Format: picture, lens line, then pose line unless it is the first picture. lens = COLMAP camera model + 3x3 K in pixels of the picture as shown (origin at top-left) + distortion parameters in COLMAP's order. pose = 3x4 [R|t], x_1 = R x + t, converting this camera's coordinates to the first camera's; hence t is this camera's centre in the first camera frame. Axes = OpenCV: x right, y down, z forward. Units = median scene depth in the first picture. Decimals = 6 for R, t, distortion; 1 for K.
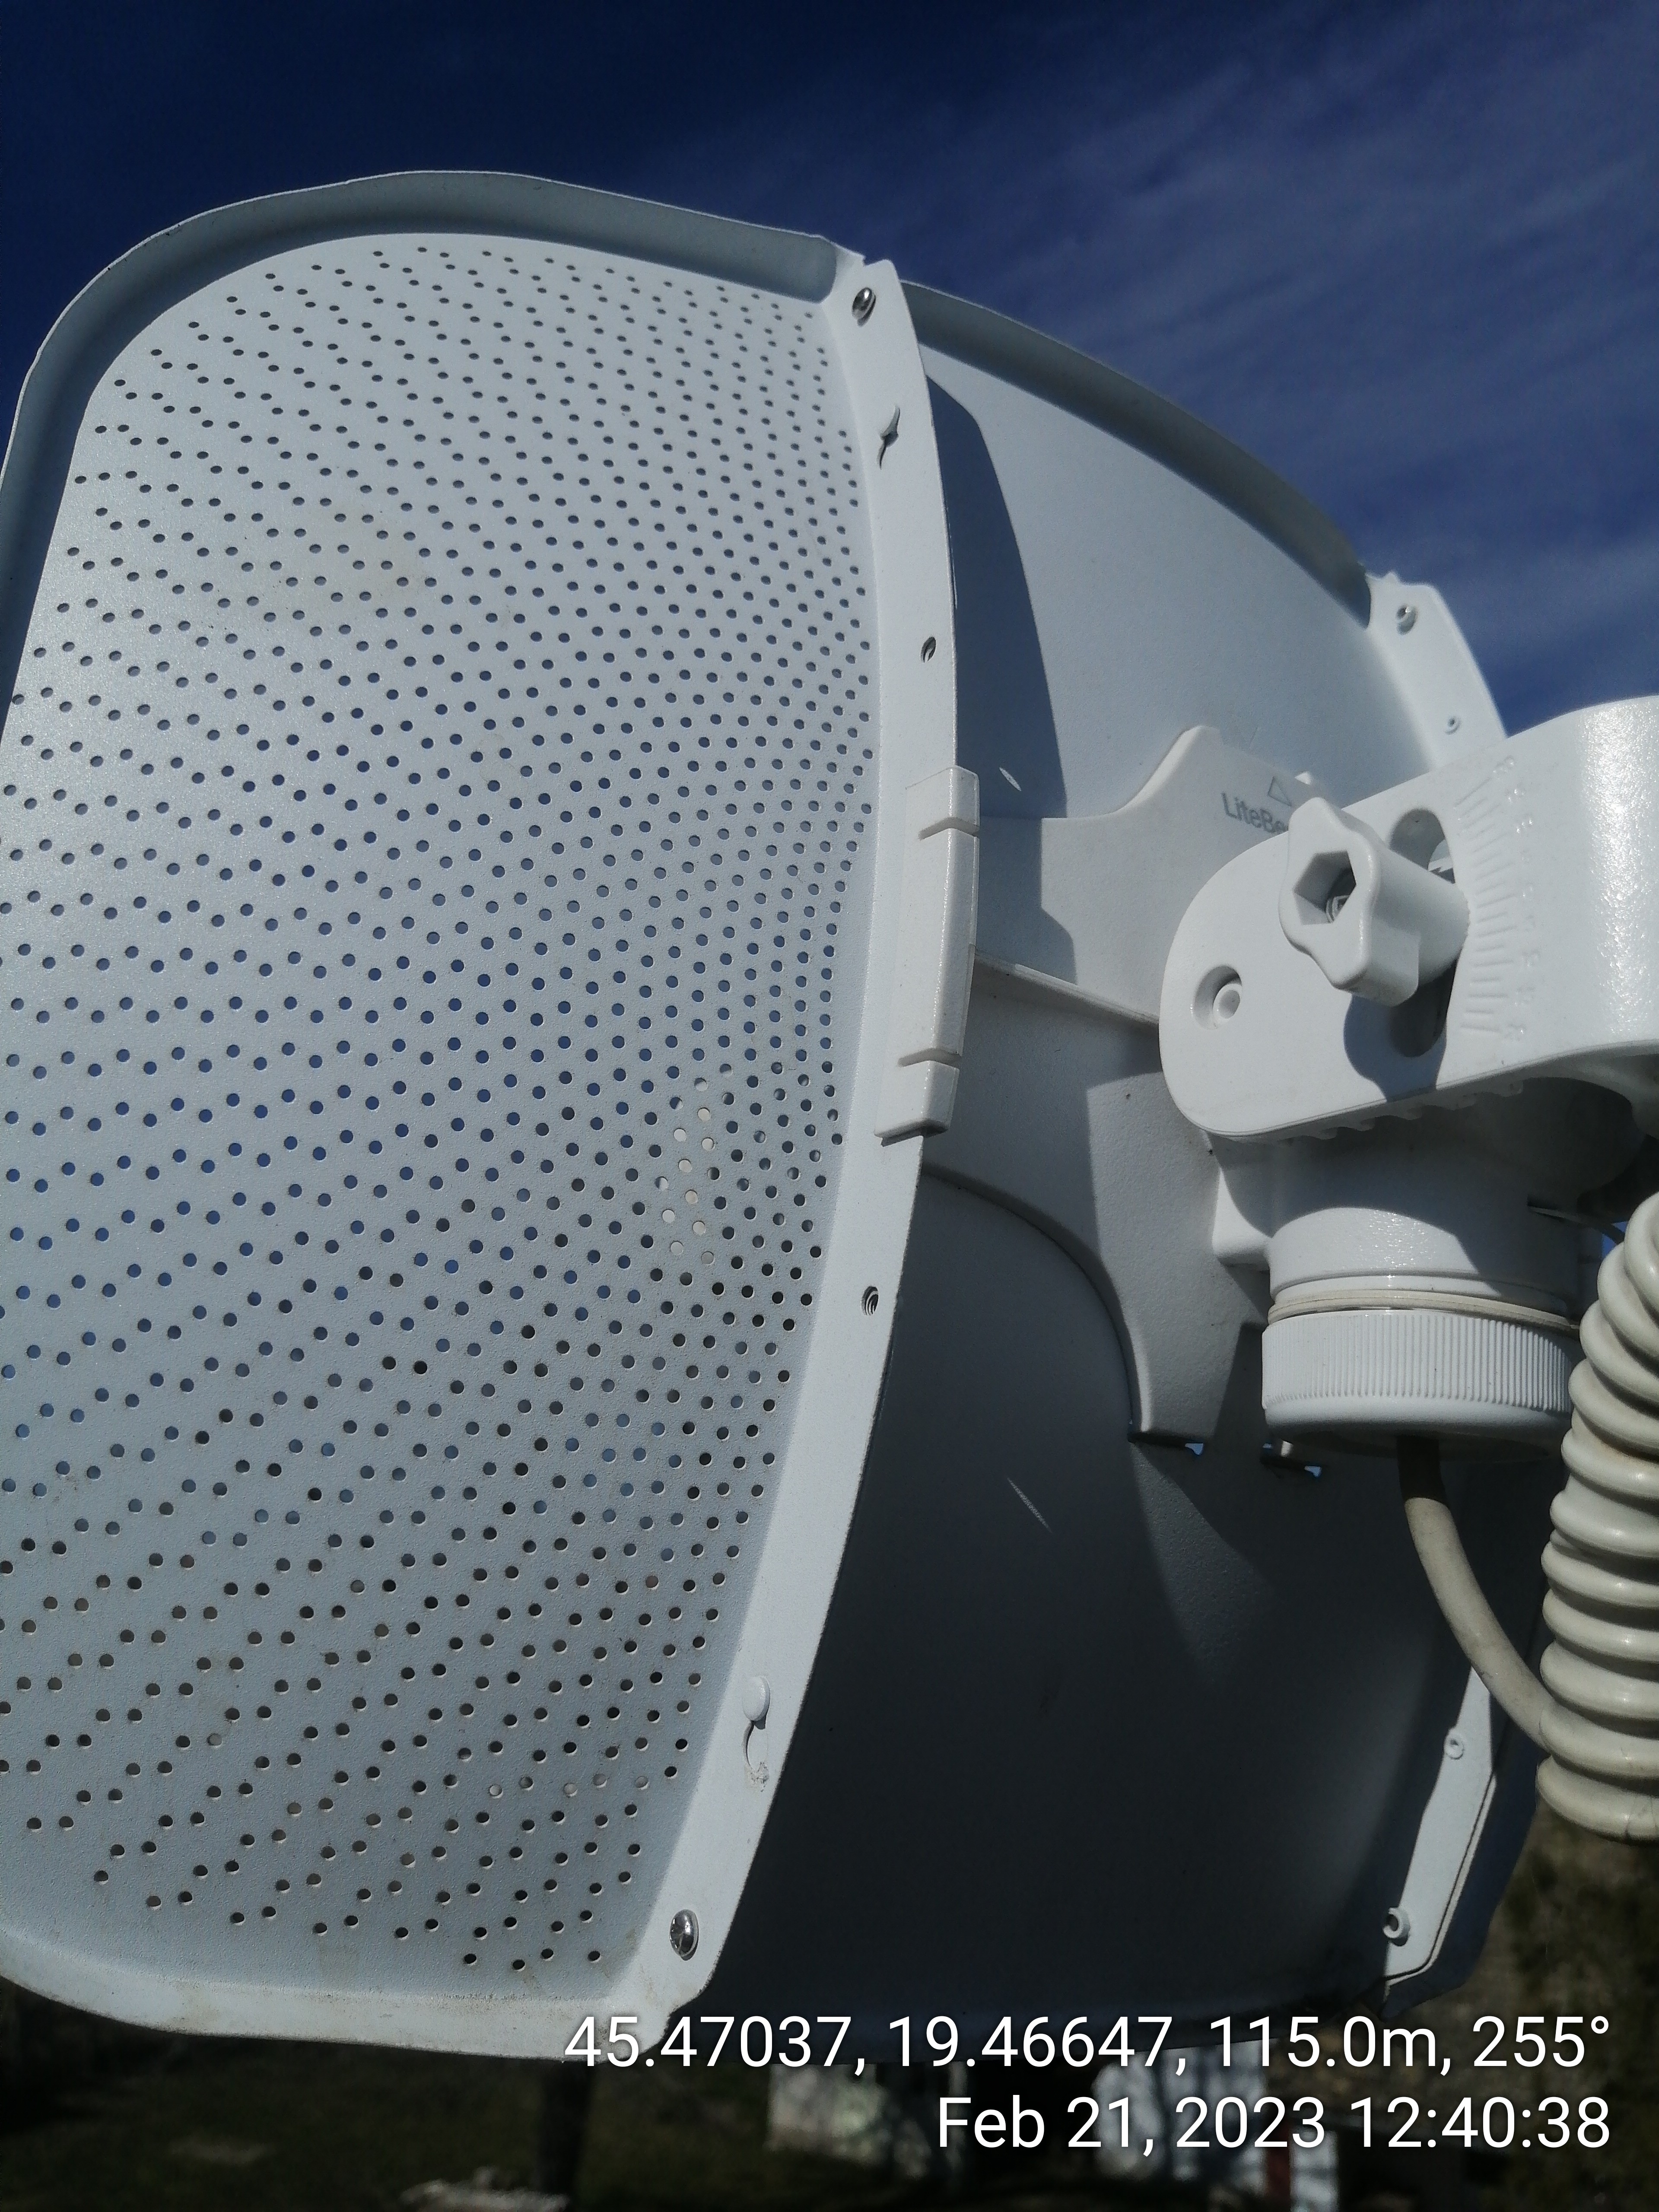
lens RADIAL K [[1863.2, 0, 829.5], [0, 1863.2, 1106.0], [0, 0, 1]] dist [-0.033639, 0.002280]
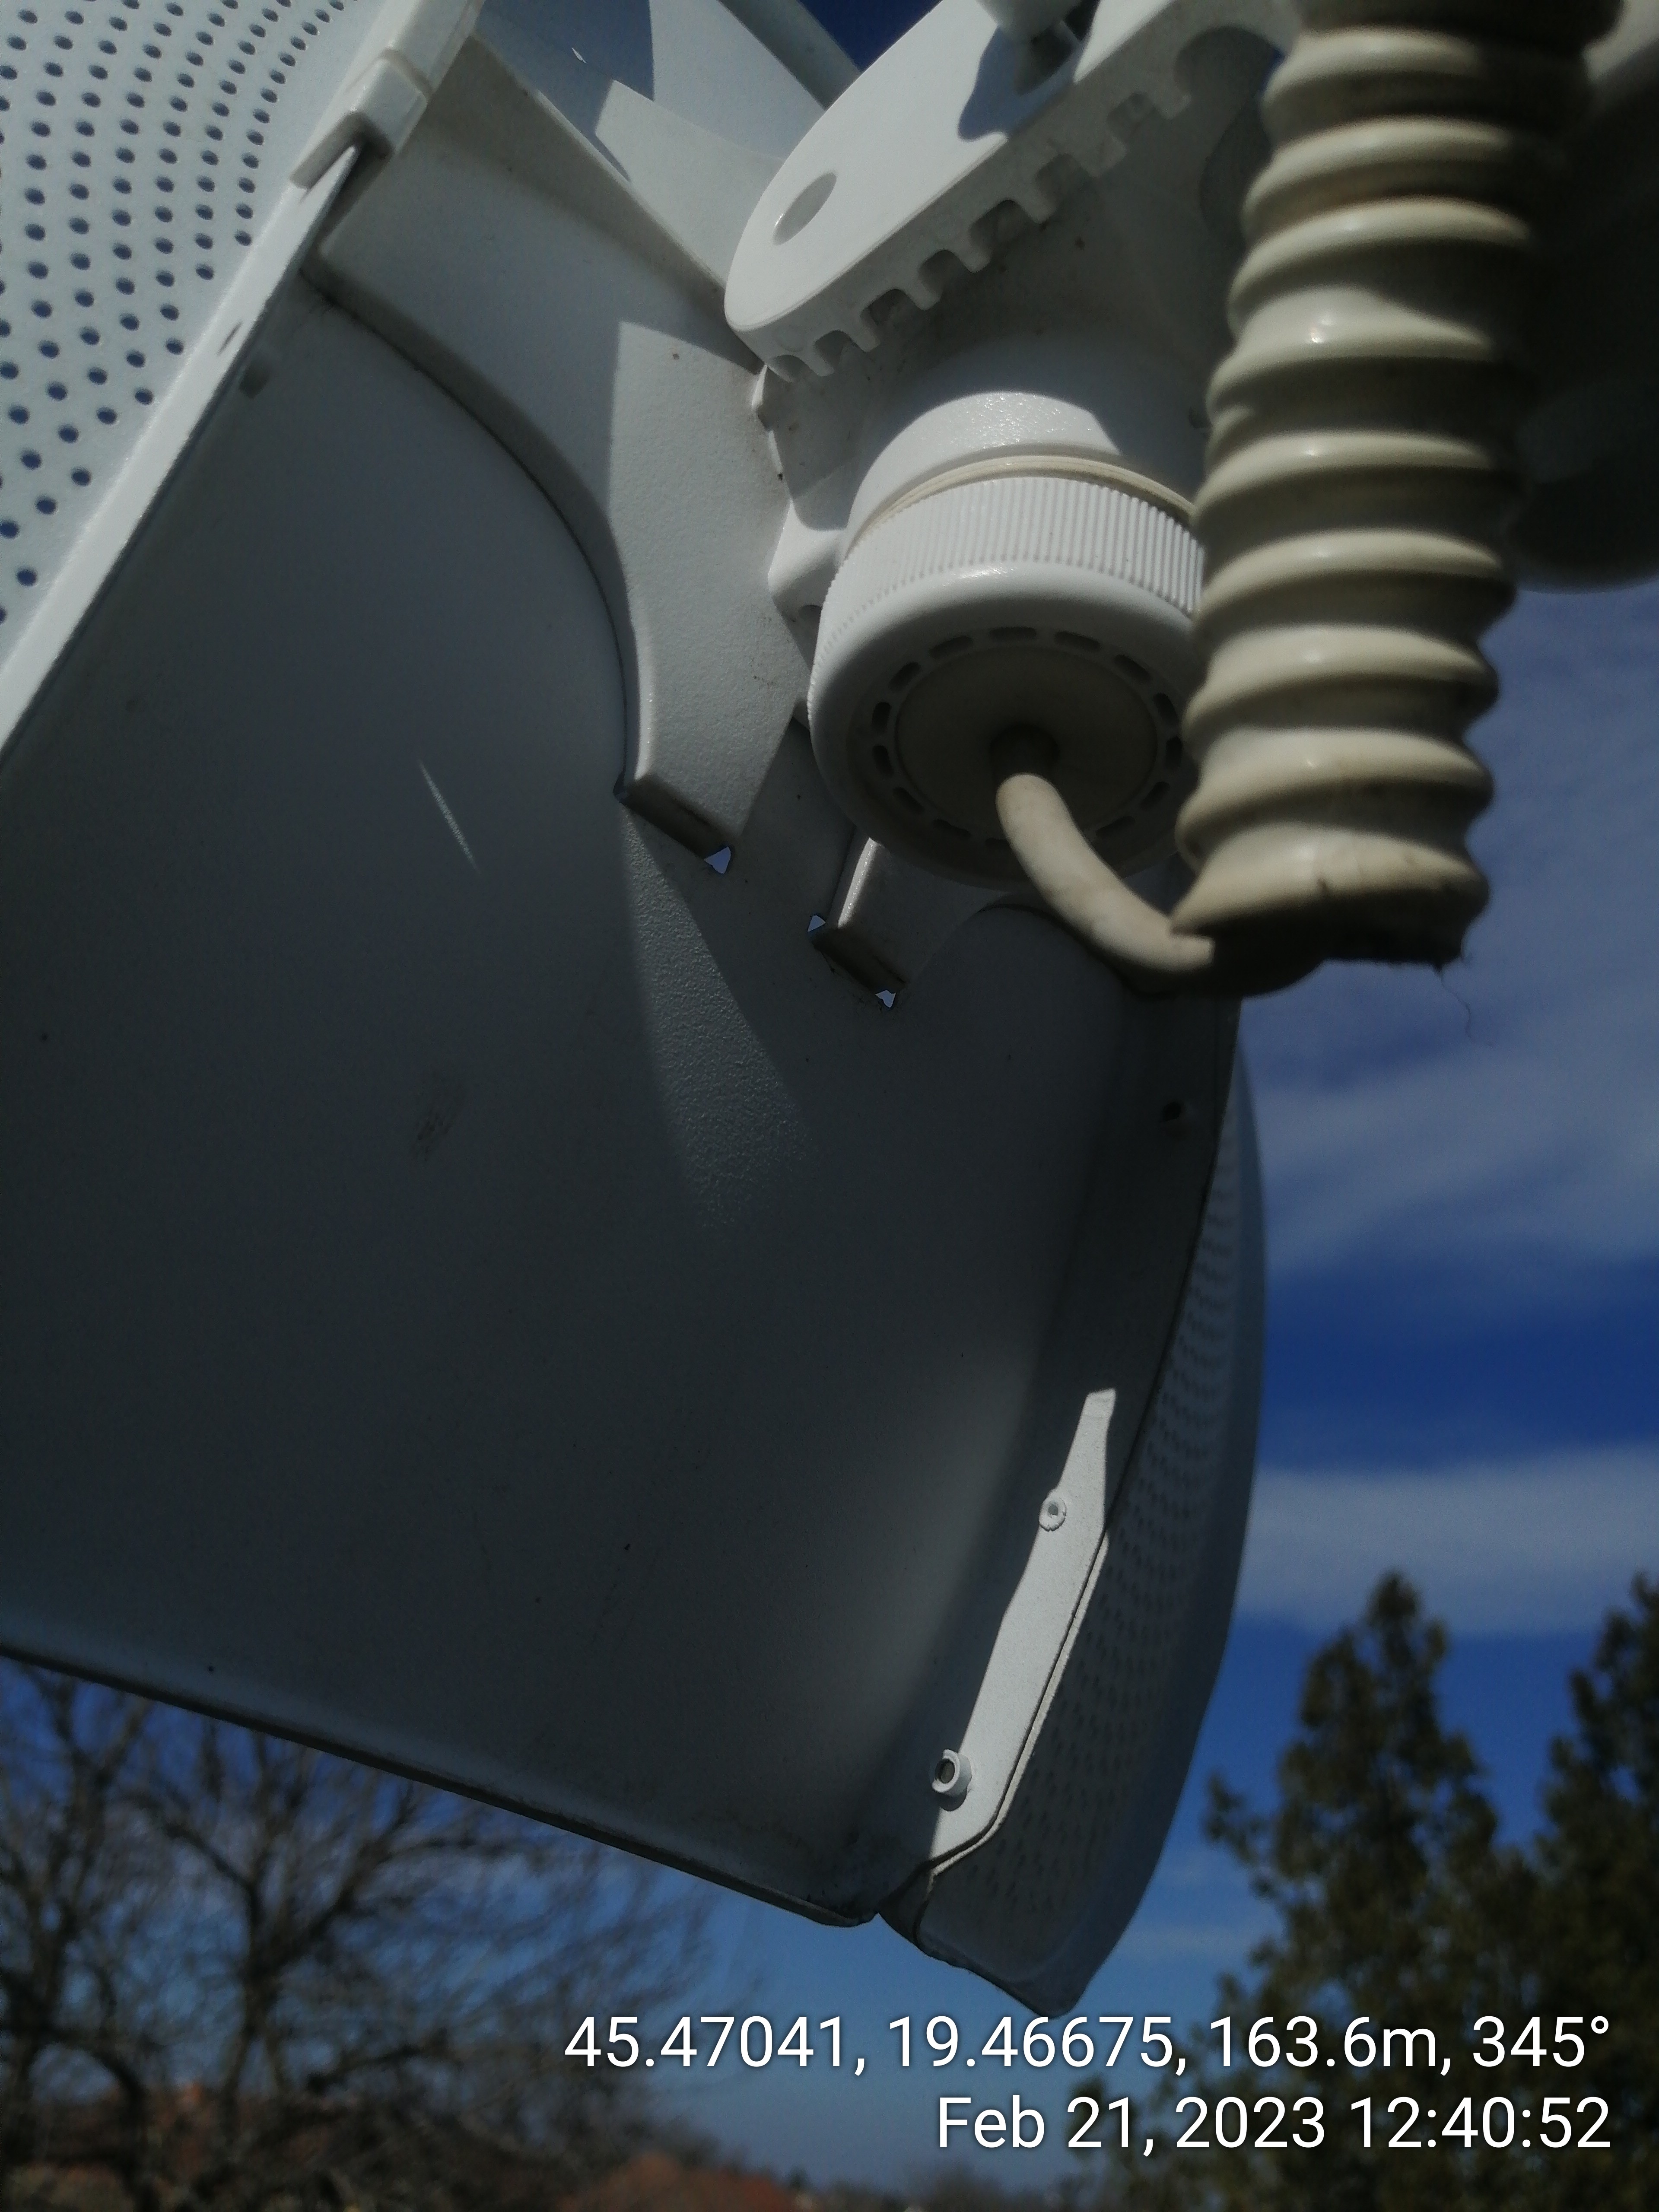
lens RADIAL K [[1863.2, 0, 829.5], [0, 1863.2, 1106.0], [0, 0, 1]] dist [-0.033639, 0.002280]
pose [[0.979289, 0.144852, 0.141457, 0.156399], [-0.101237, 0.955387, -0.277465, 0.465721], [-0.175338, 0.257398, 0.950265, 0.362541]]
